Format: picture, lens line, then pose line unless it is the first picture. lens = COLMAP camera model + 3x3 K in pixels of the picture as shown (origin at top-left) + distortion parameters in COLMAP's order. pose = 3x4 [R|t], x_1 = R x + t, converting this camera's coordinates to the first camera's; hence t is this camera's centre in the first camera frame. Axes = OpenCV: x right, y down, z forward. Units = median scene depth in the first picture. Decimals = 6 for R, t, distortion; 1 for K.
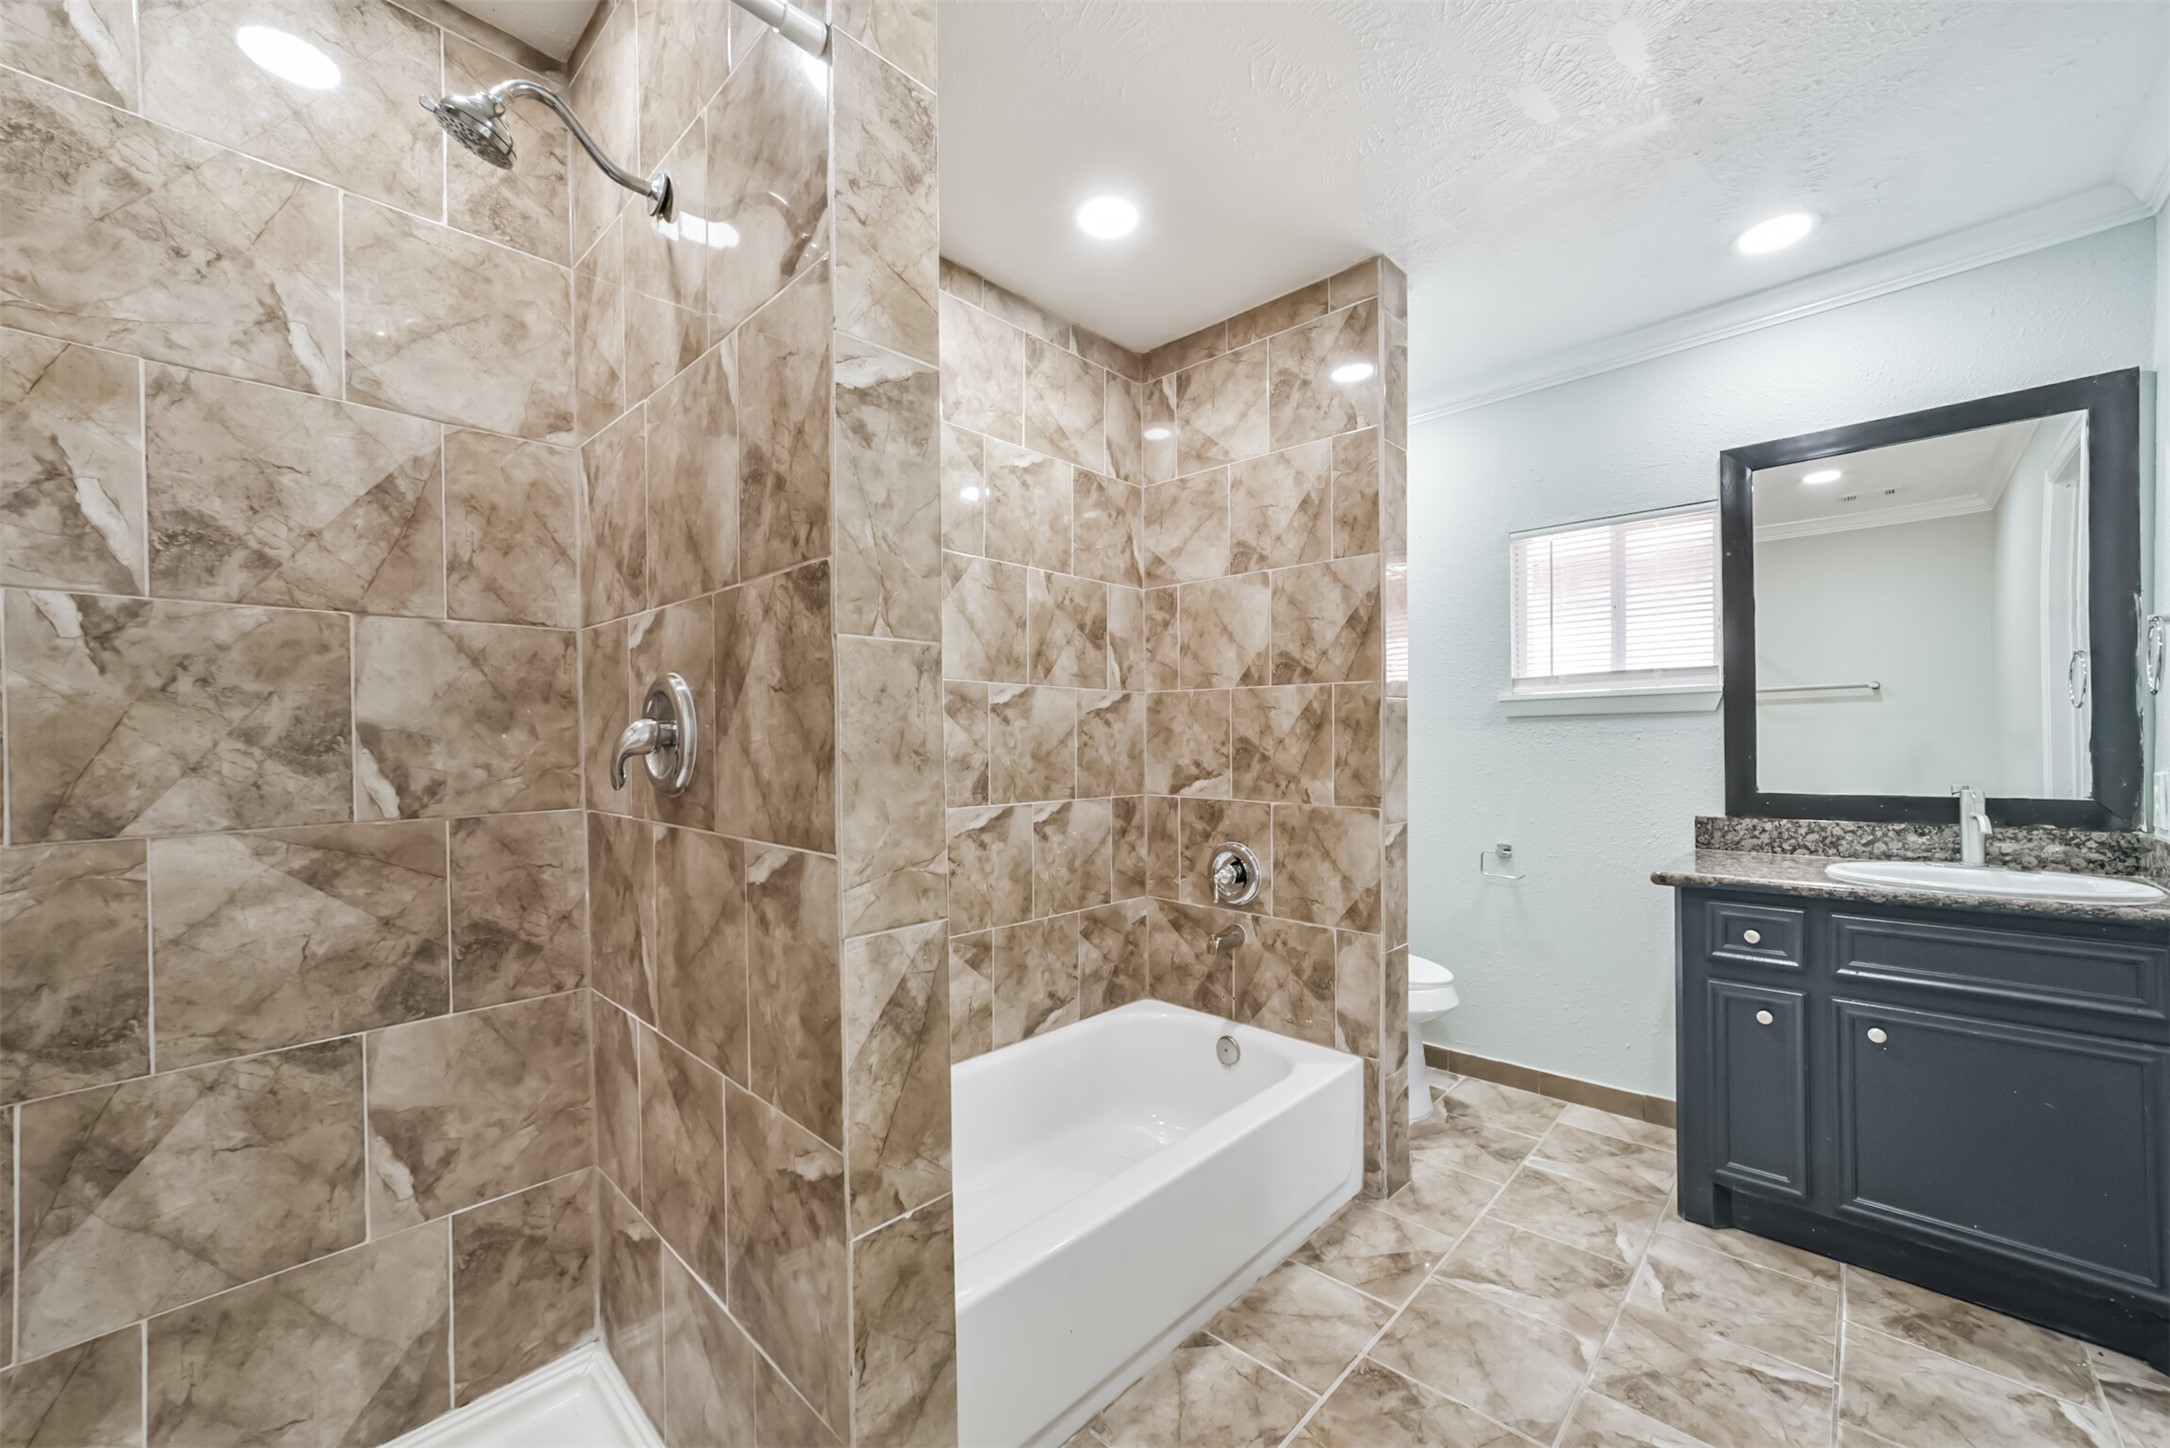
lens RADIAL K [[837.6, 0, 1089.9], [0, 837.6, 743.7], [0, 0, 1]] dist [-0.022134, 0.010071]
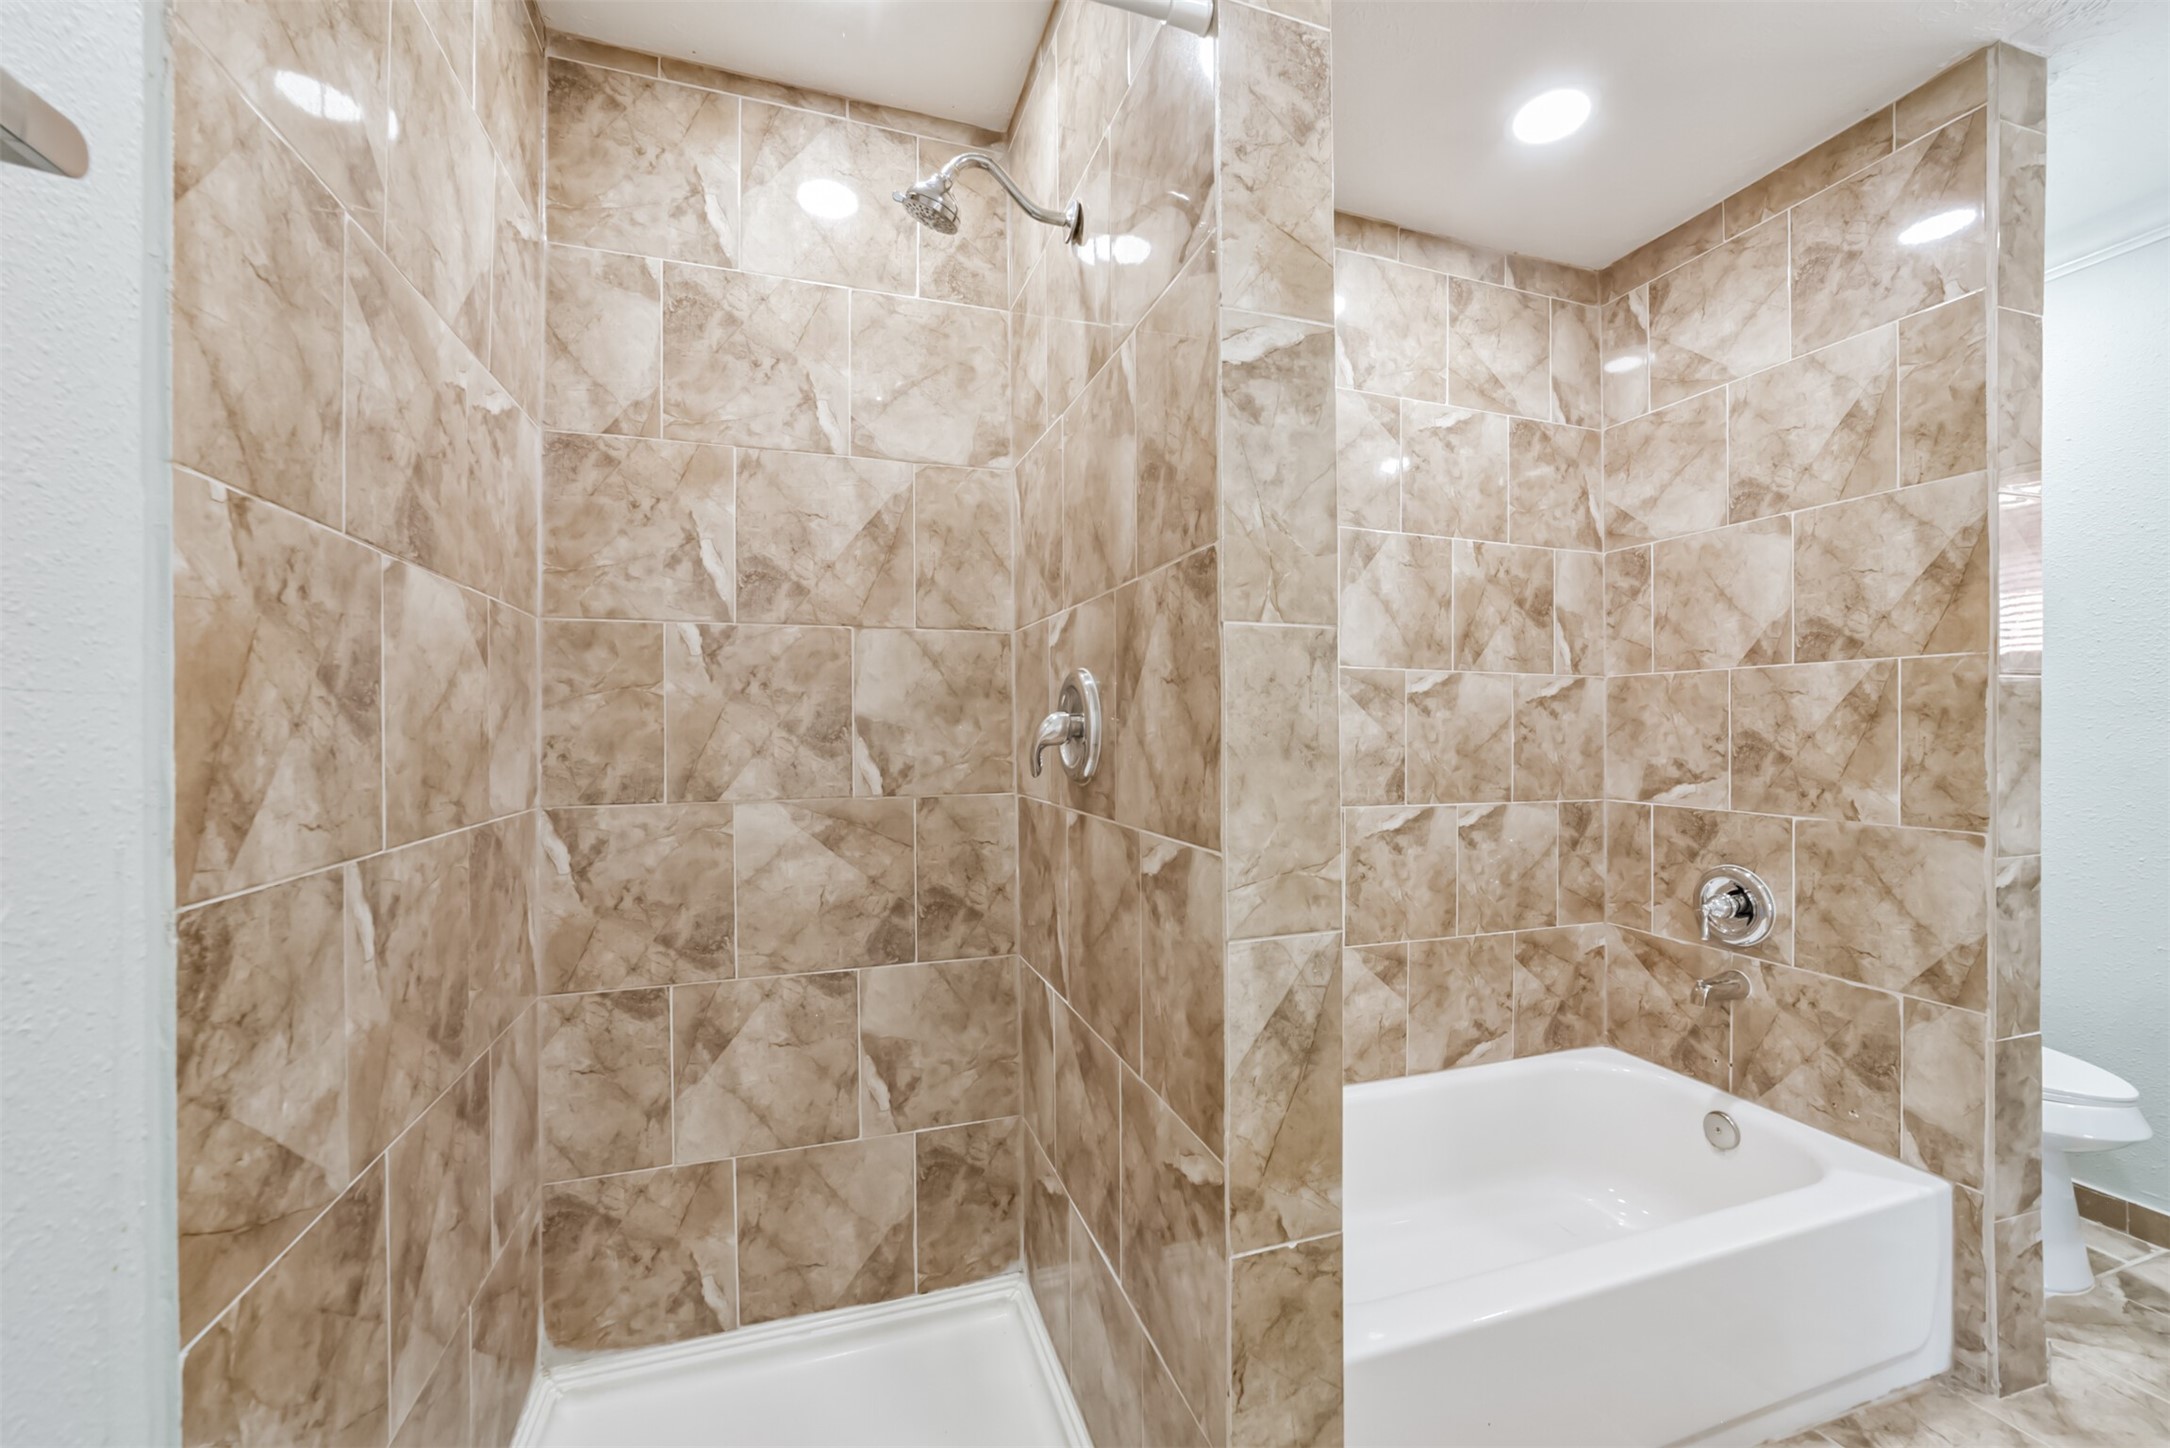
lens RADIAL K [[855.8, 0, 1092.0], [0, 855.8, 732.9], [0, 0, 1]] dist [-0.030524, 0.009839]
pose [[0.884916, 0.005523, -0.465718, 0.008373], [-0.007122, 0.999973, -0.001673, -0.000497], [0.465696, 0.004797, 0.884932, 0.024519]]
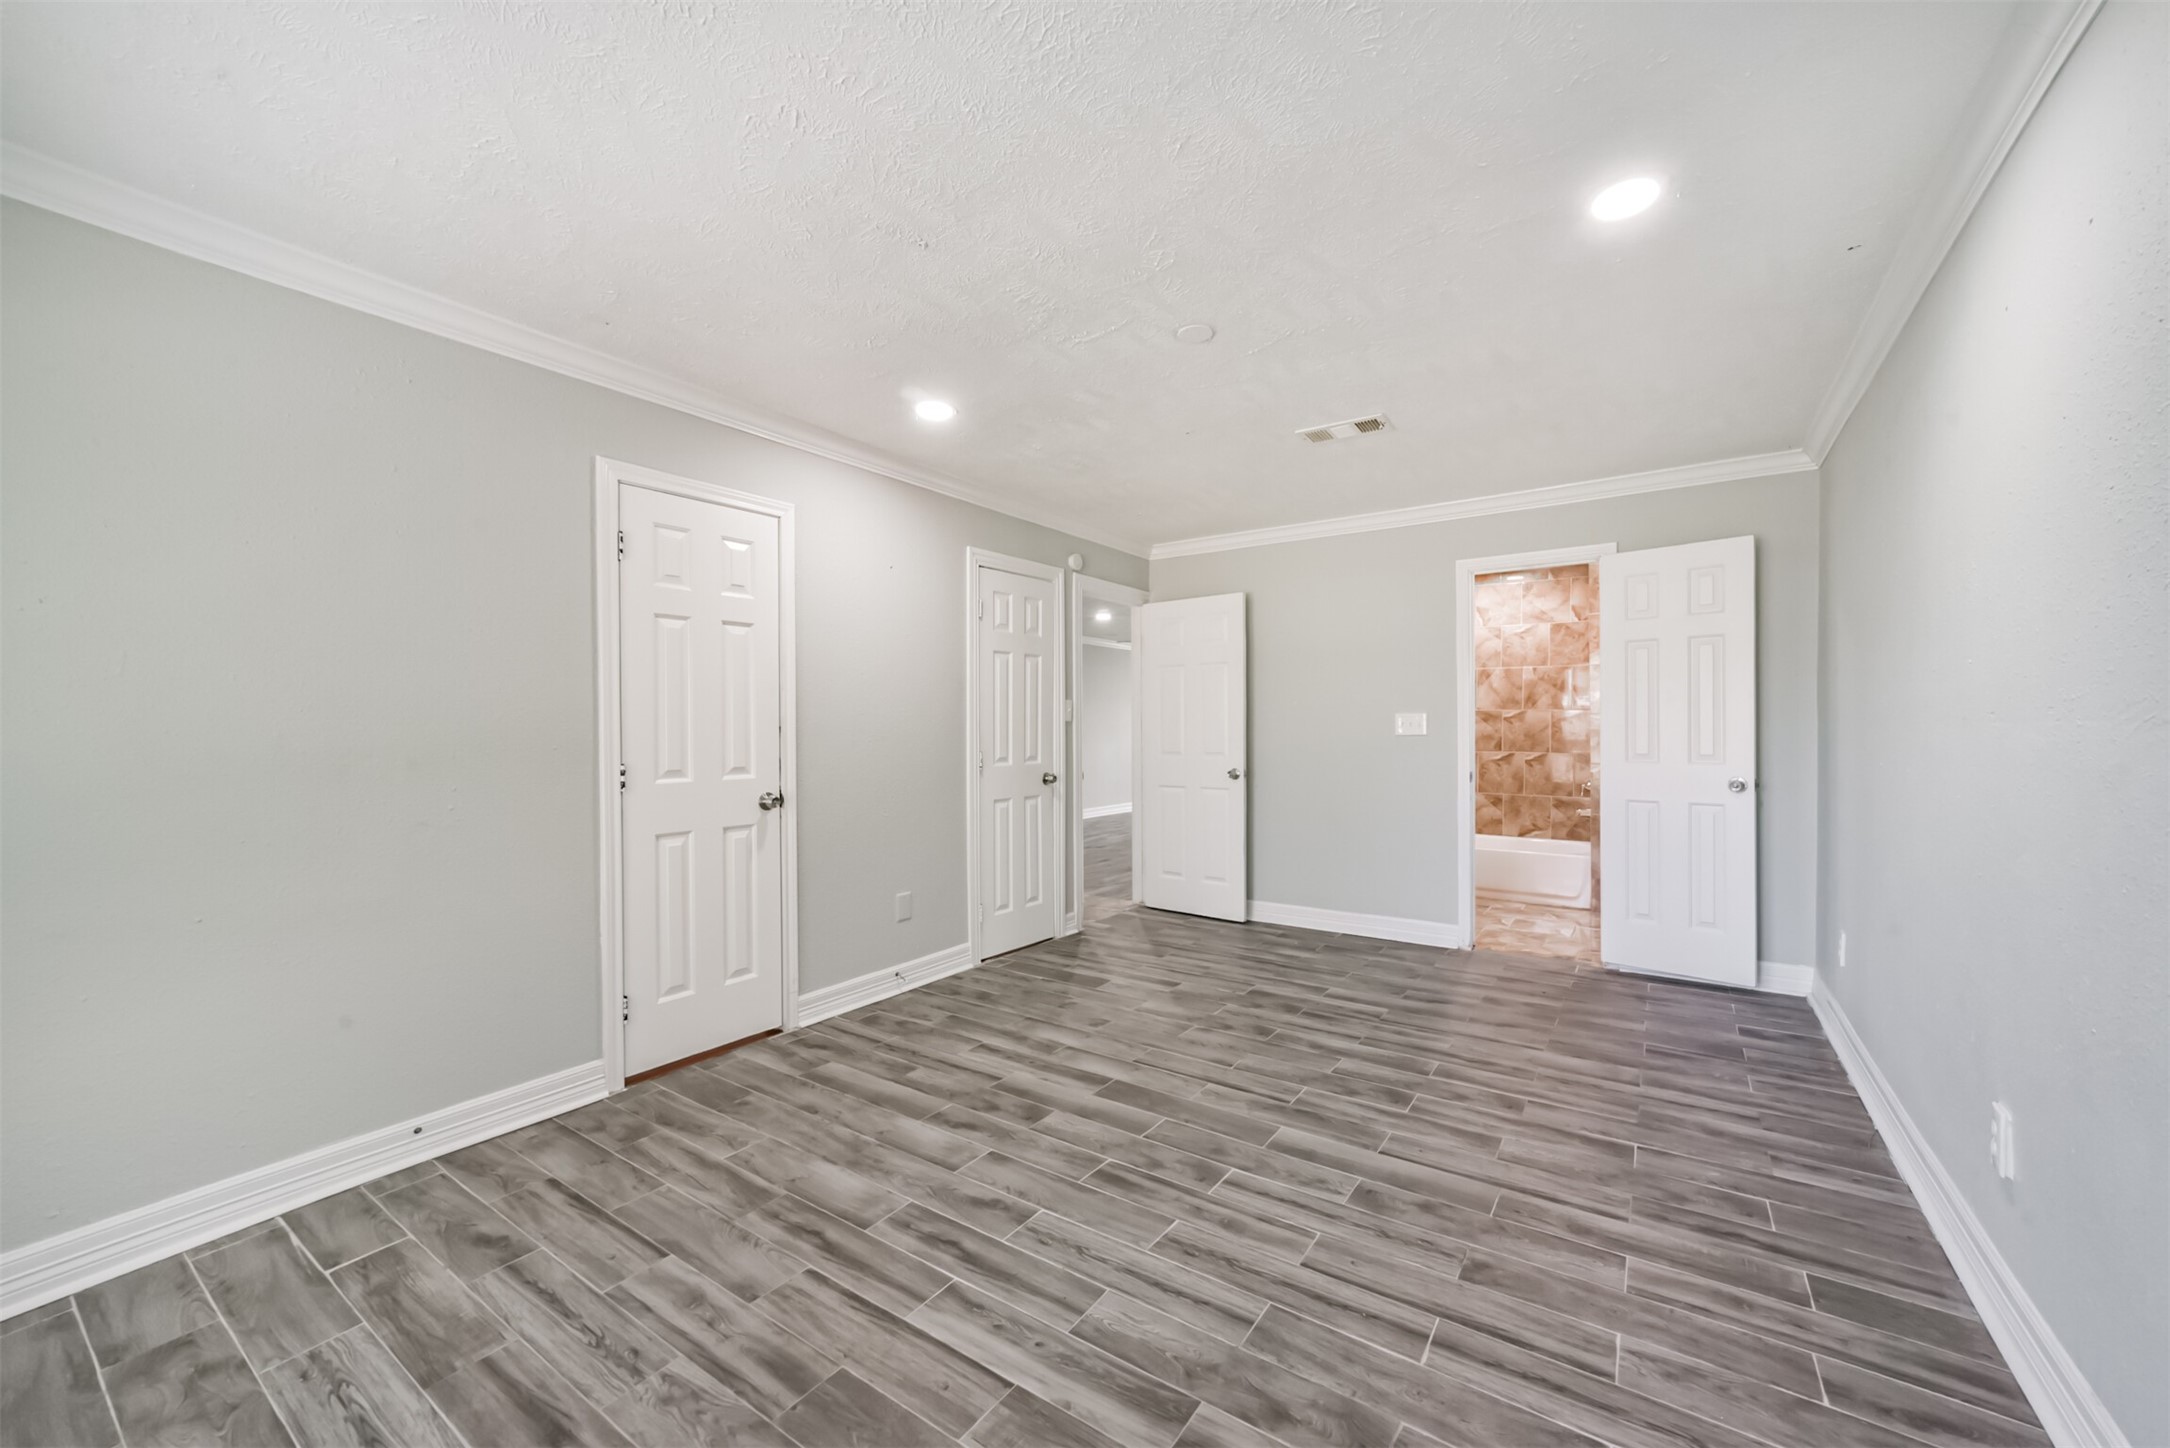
lens RADIAL K [[822.2, 0, 1089.8], [0, 822.2, 733.4], [0, 0, 1]] dist [-0.017481, 0.011546]
pose [[0.155548, 0.012203, -0.987753, 2.419367], [-0.005207, 0.999920, 0.011533, -0.015897], [0.987815, 0.003349, 0.155599, -0.852344]]
